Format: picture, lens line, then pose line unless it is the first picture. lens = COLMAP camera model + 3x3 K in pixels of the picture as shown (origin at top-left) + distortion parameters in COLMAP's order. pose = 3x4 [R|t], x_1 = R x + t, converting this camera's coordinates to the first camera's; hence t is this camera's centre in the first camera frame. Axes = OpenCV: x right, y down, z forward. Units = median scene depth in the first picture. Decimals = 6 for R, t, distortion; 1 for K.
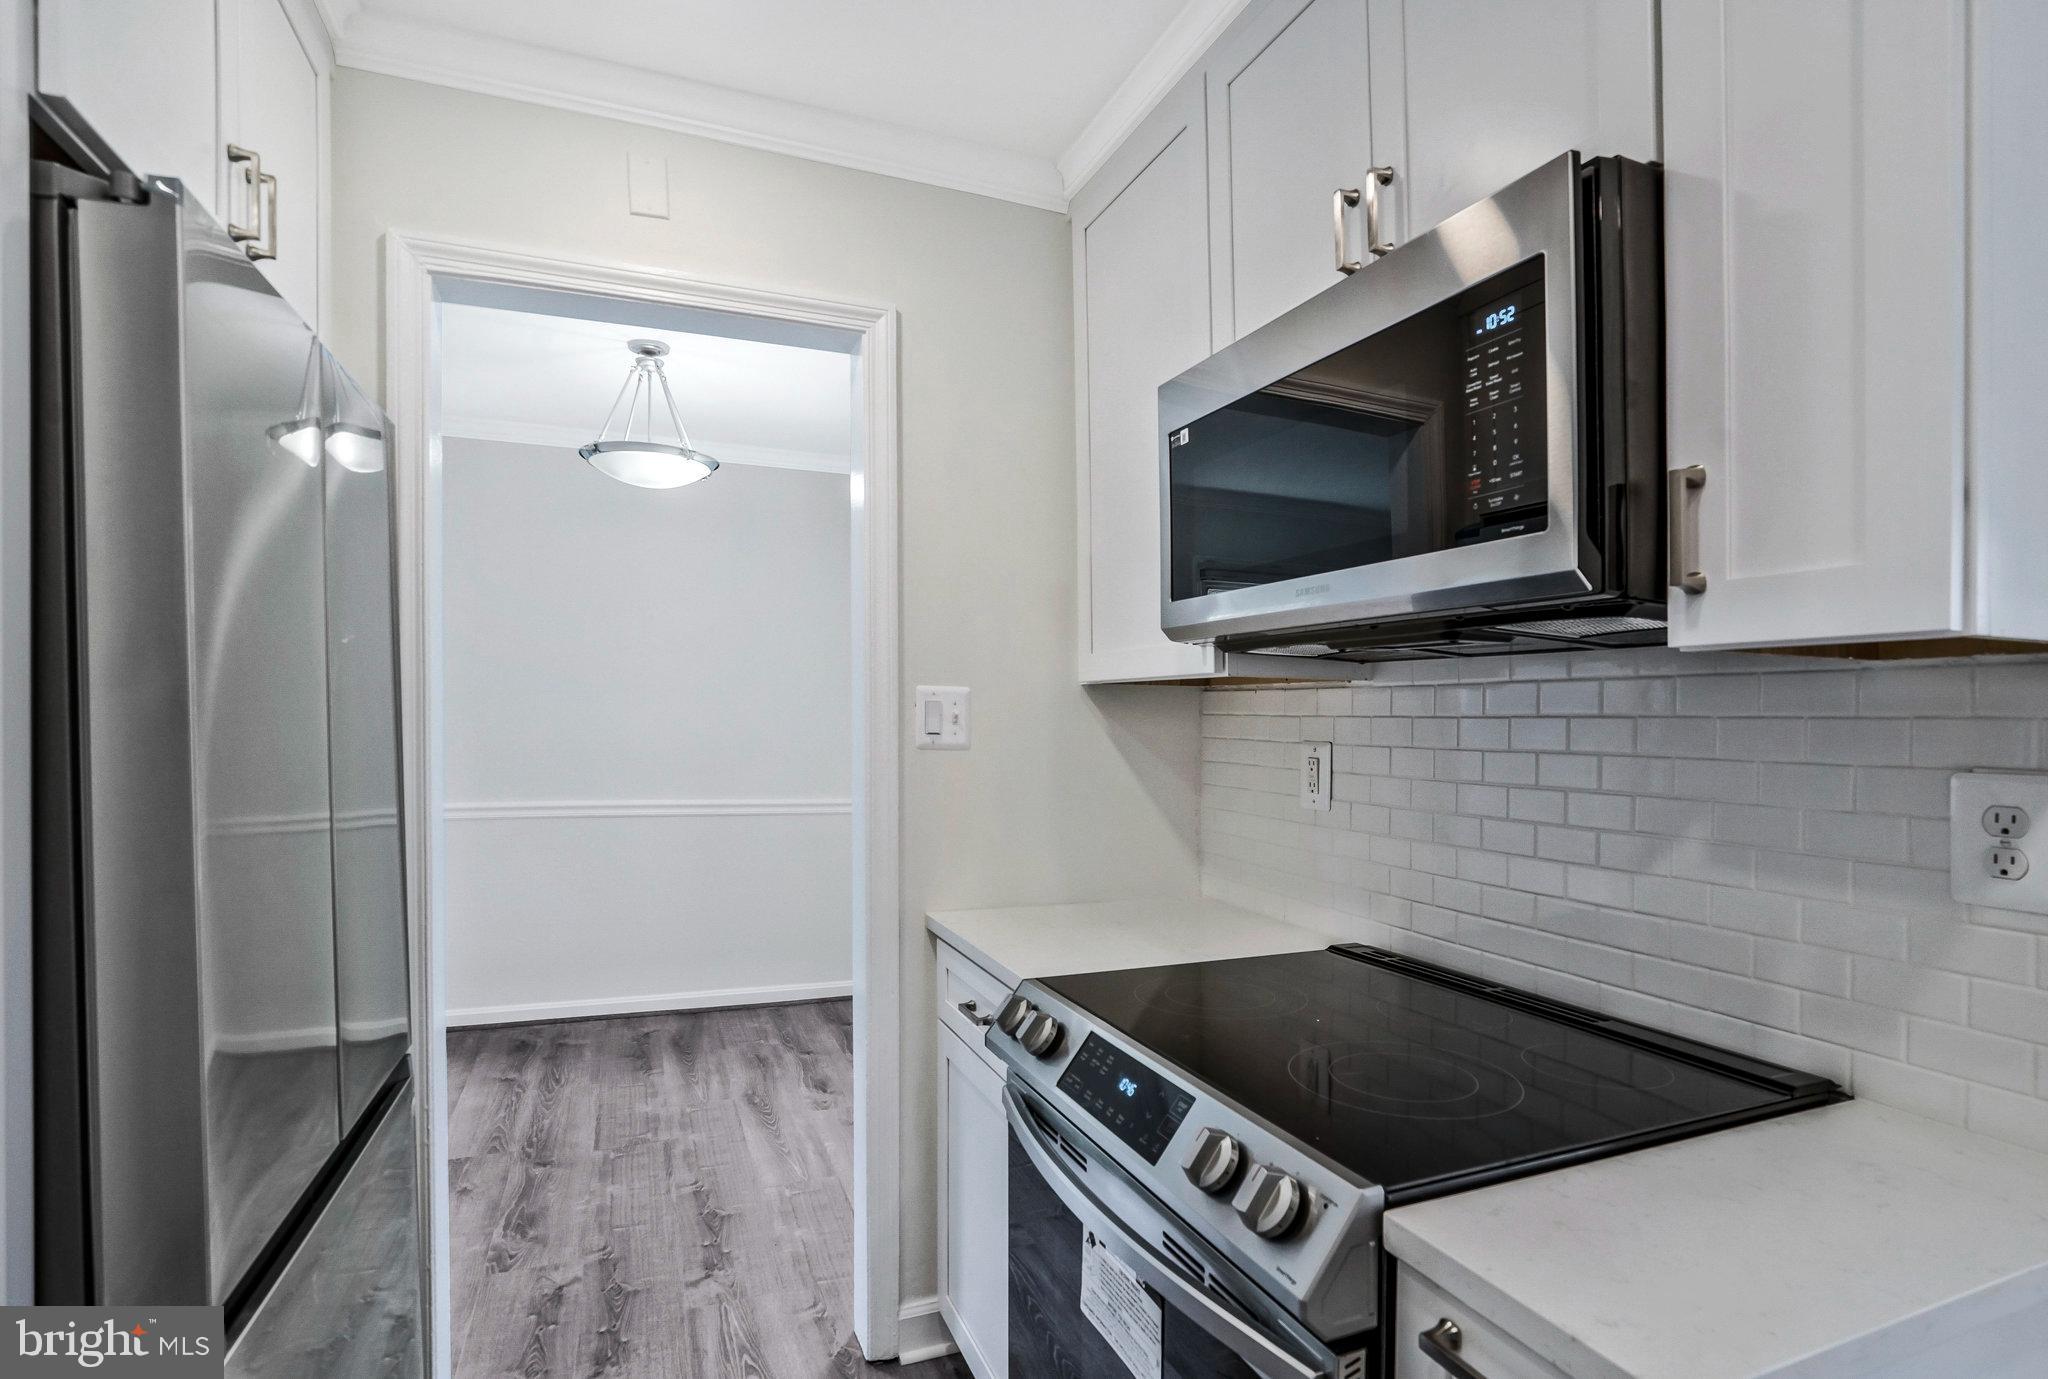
lens RADIAL K [[1011.3, 0, 1040.5], [0, 1011.3, 704.3], [0, 0, 1]] dist [-0.064687, 0.030751]
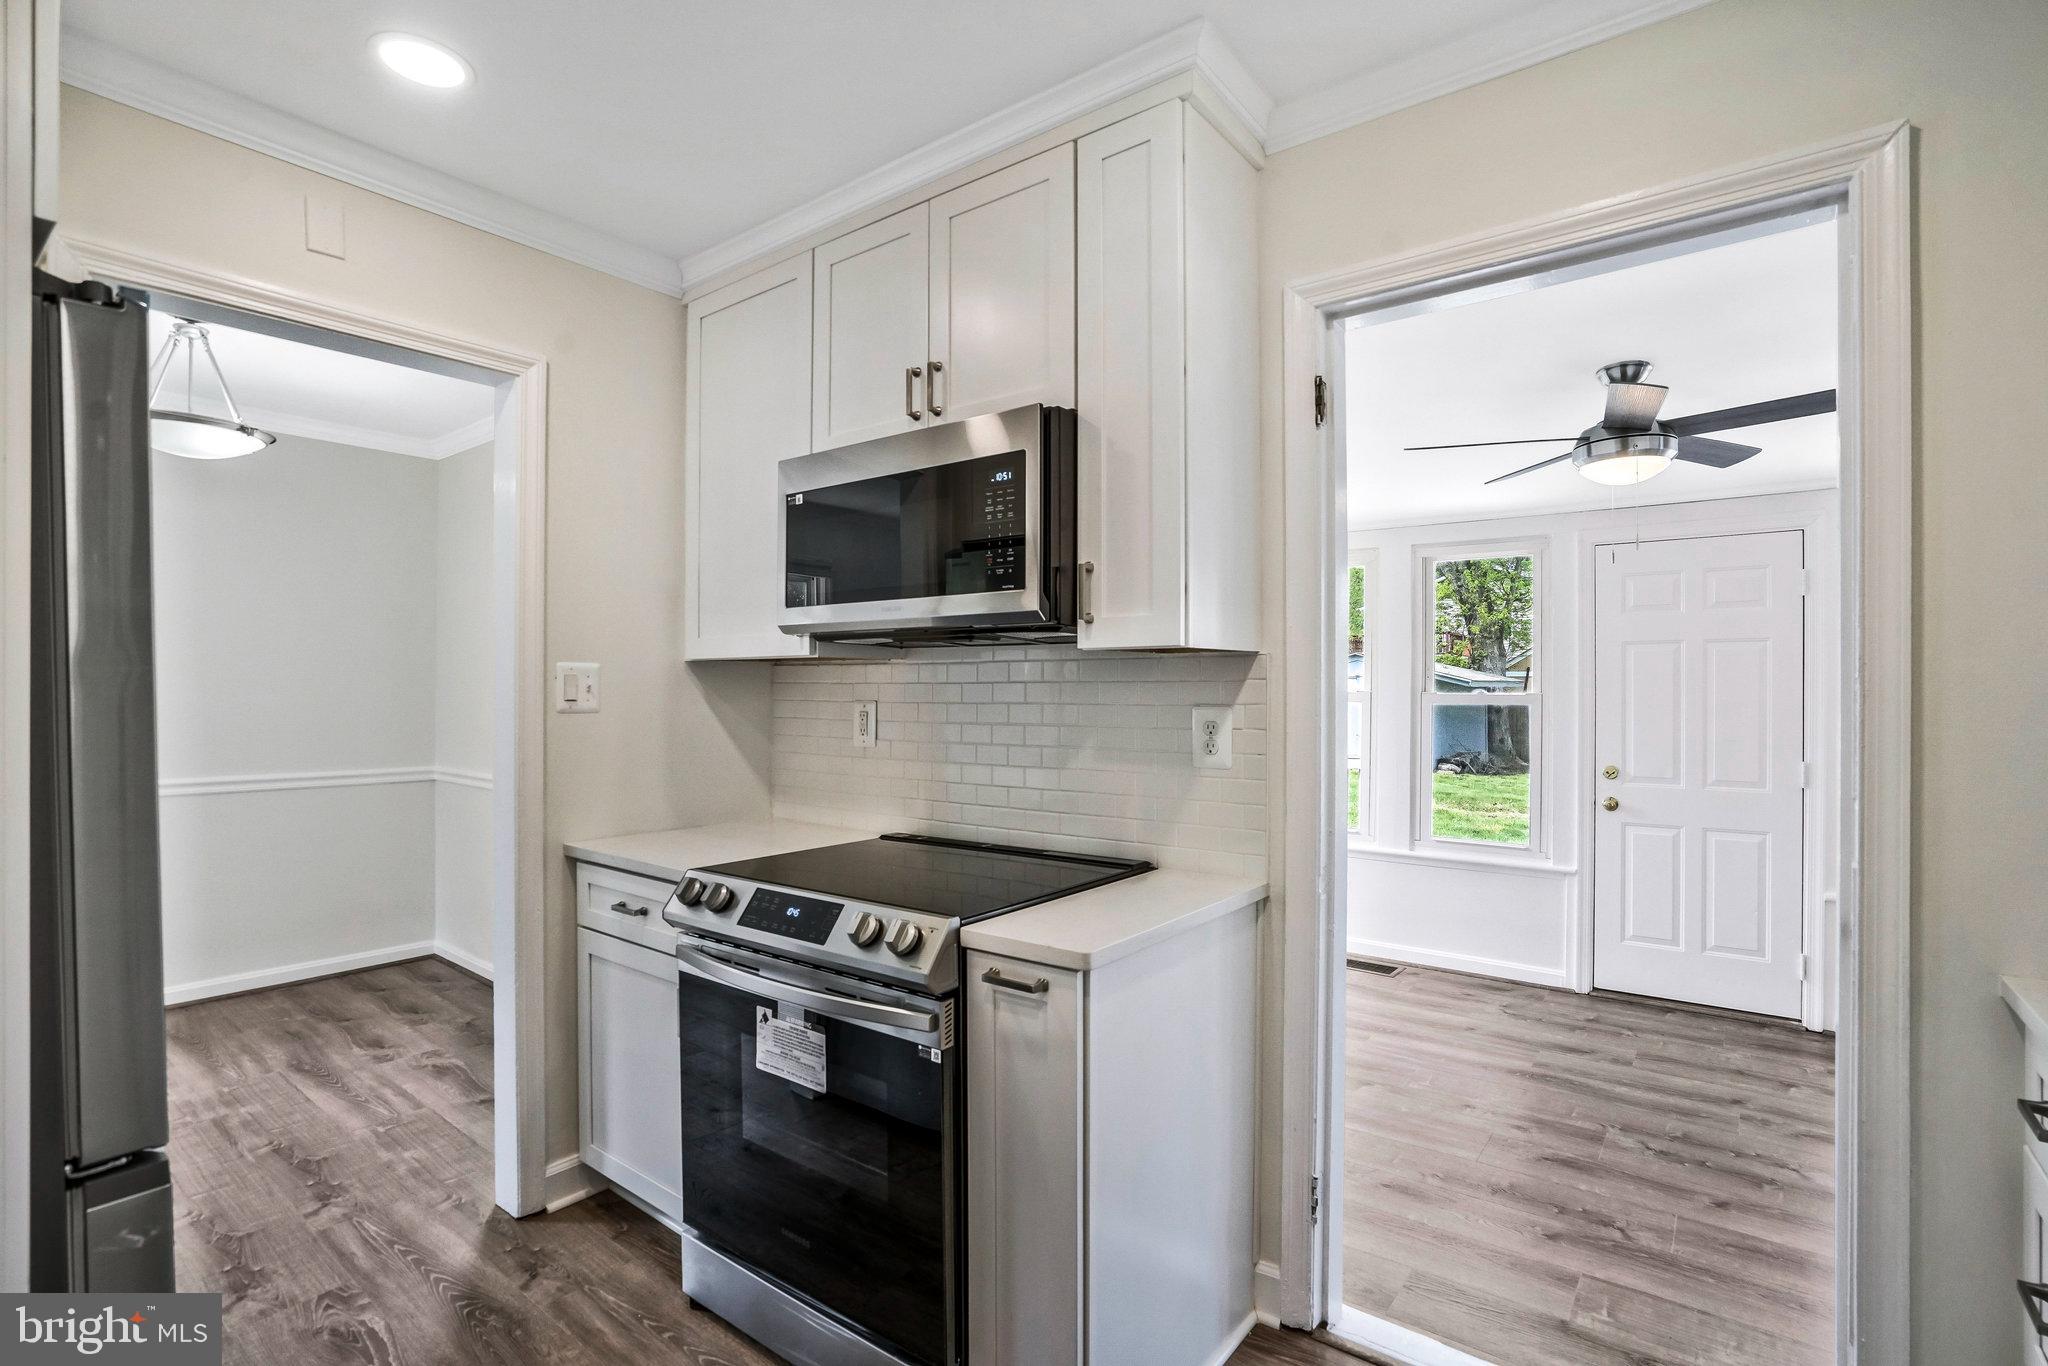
lens RADIAL K [[959.8, 0, 1017.6], [0, 959.8, 681.7], [0, 0, 1]] dist [-0.065287, 0.024769]
pose [[0.869695, -0.007760, 0.493529, -0.205452], [0.003226, 0.999944, 0.010037, -0.003836], [-0.493580, -0.007137, 0.869671, -0.301253]]
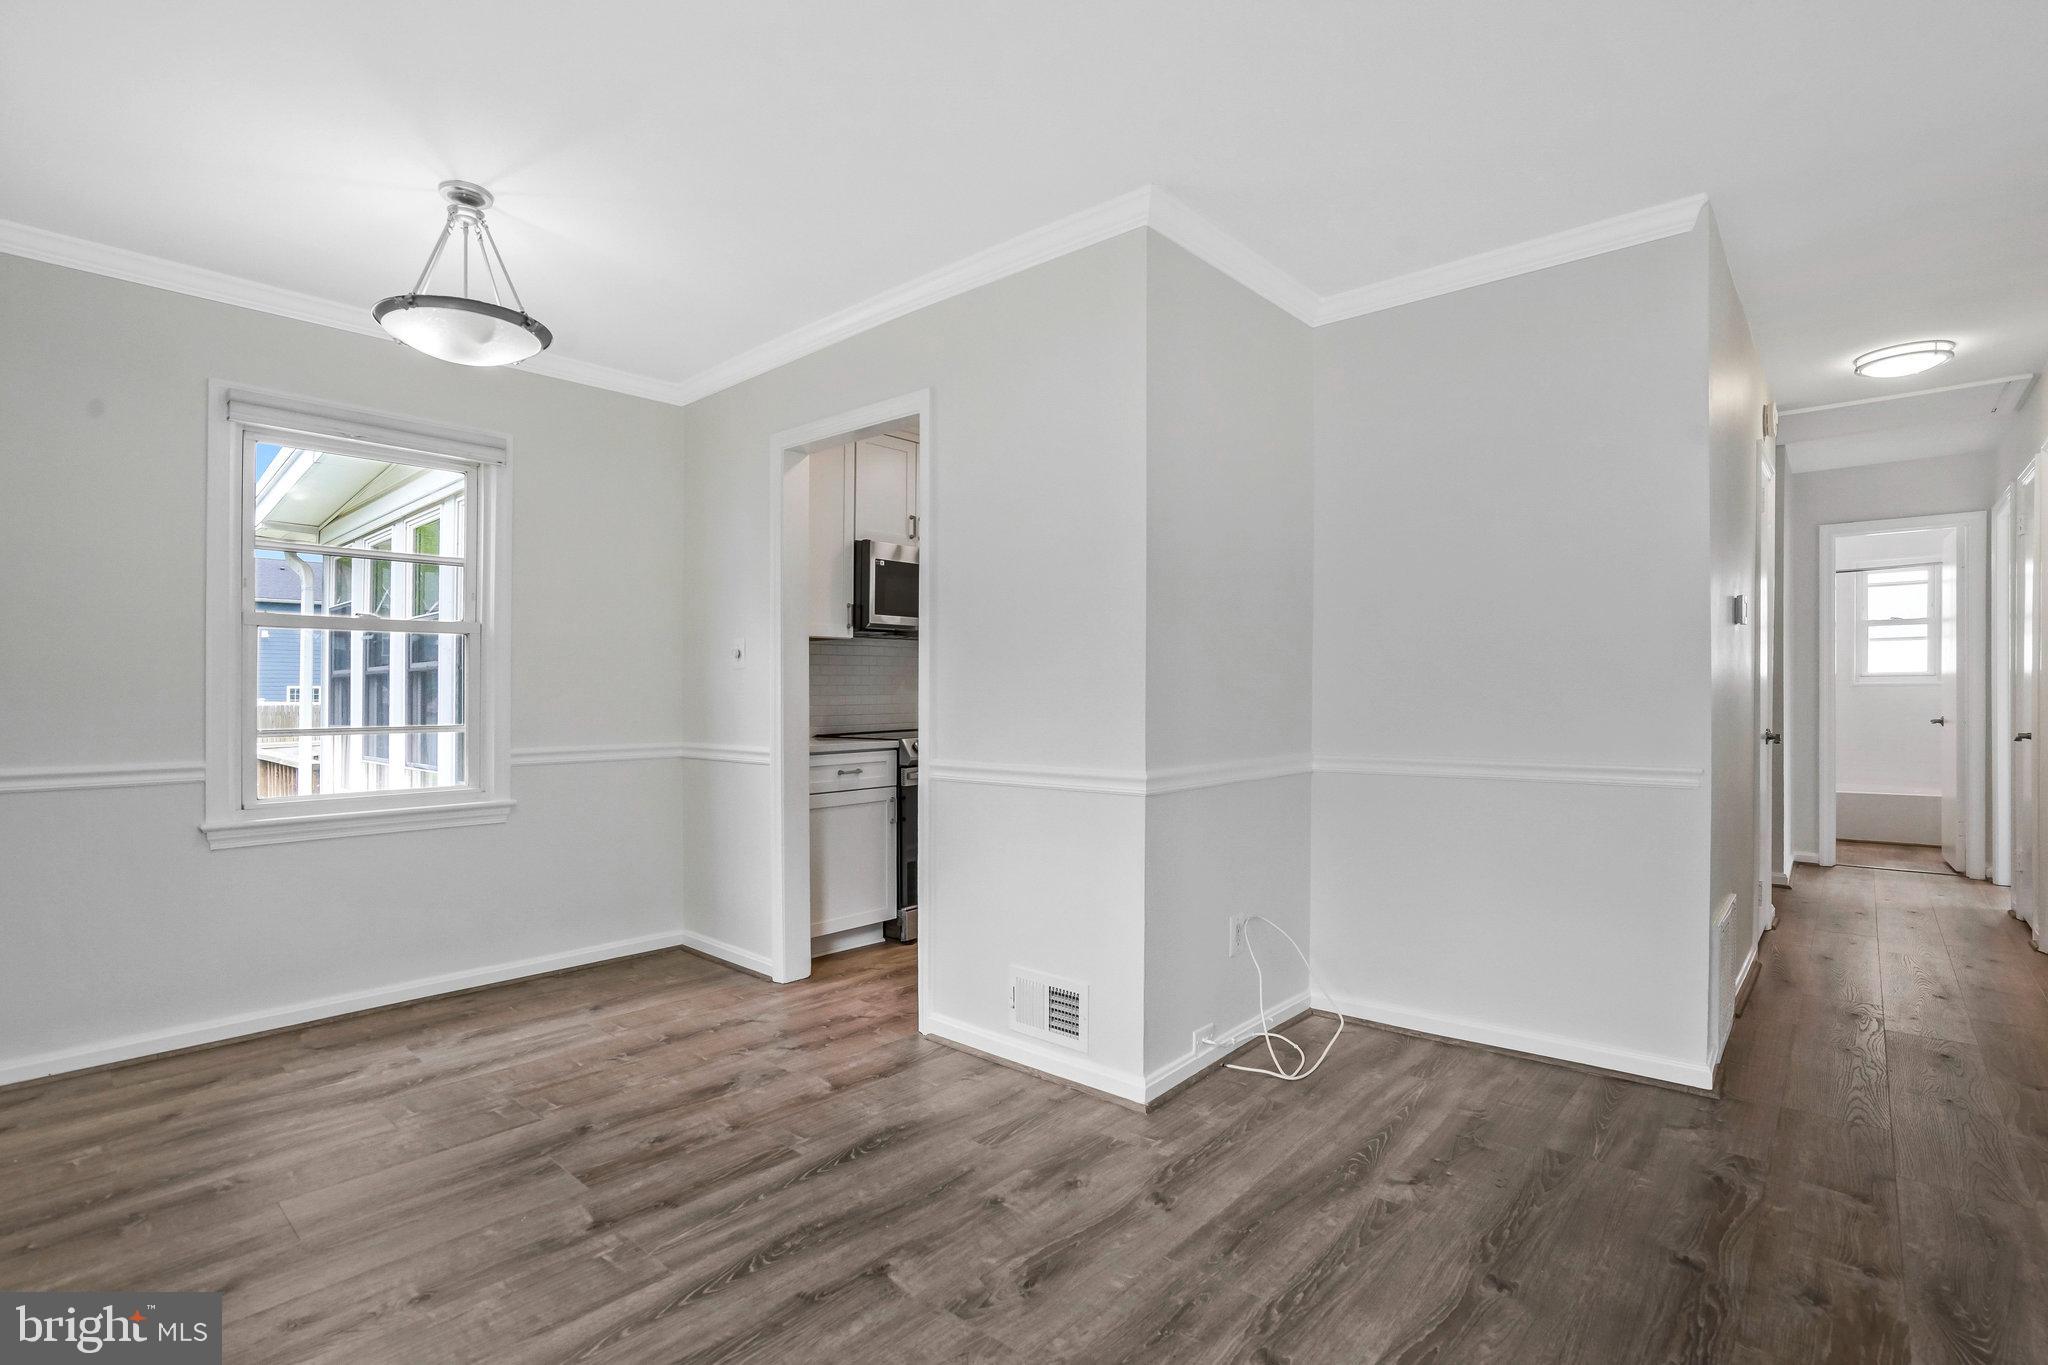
lens RADIAL K [[964.8, 0, 1019.8], [0, 964.8, 693.3], [0, 0, 1]] dist [-0.055757, 0.013881]
pose [[-0.437843, -0.005874, 0.899032, -2.117563], [0.000011, 0.999979, 0.006539, 0.106518], [-0.899052, 0.002873, -0.437833, 1.509911]]
